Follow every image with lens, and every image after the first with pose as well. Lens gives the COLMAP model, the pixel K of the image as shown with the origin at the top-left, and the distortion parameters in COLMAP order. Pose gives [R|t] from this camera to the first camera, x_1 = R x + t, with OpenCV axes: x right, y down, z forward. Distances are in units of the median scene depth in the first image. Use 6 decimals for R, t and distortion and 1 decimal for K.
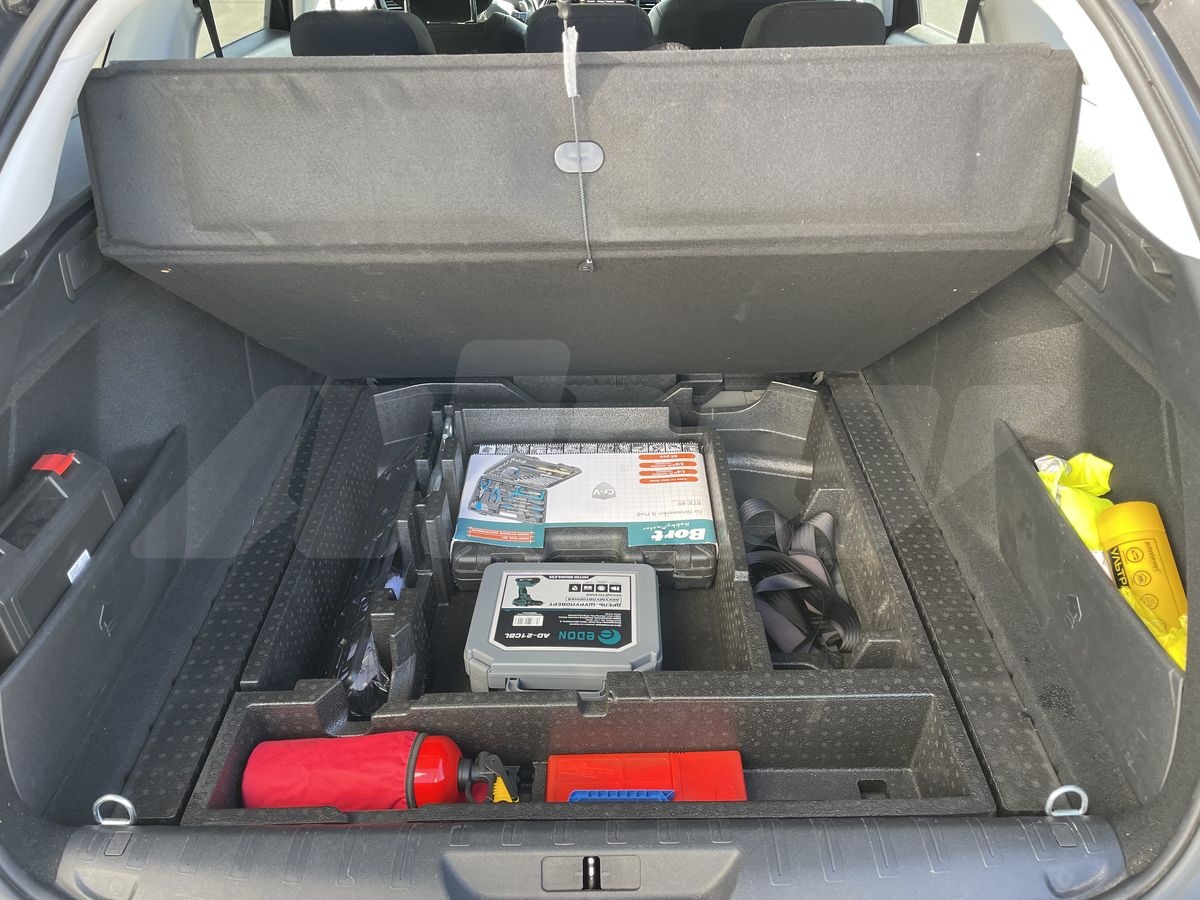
lens RADIAL K [[906.2, 0, 603.7], [0, 906.2, 448.9], [0, 0, 1]] dist [0.075834, -0.091835]
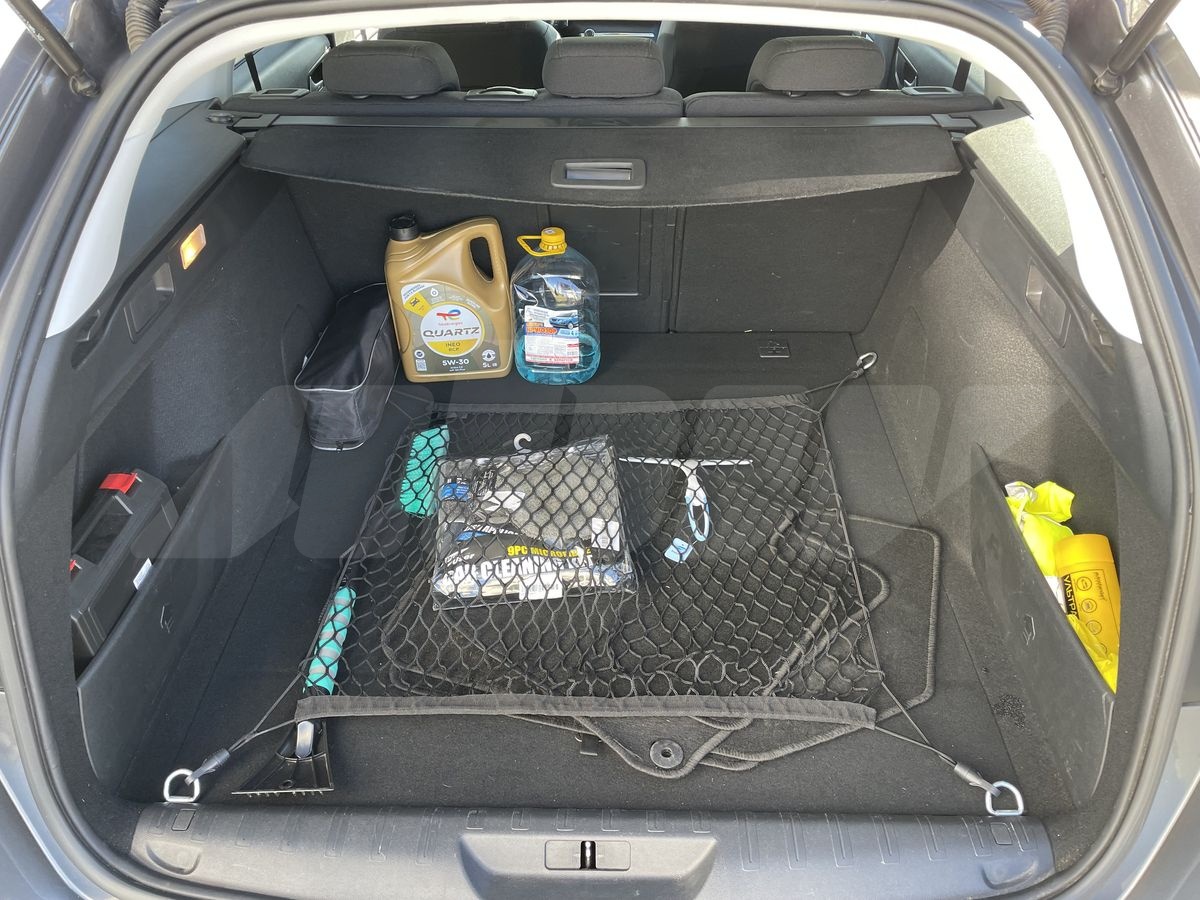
lens RADIAL K [[906.2, 0, 601.3], [0, 906.2, 448.5], [0, 0, 1]] dist [0.075834, -0.091835]
pose [[0.999593, 0.016575, -0.023223, 0.020360], [-0.015198, 0.998187, 0.058245, -0.110905], [0.024146, -0.057869, 0.998032, -0.118193]]
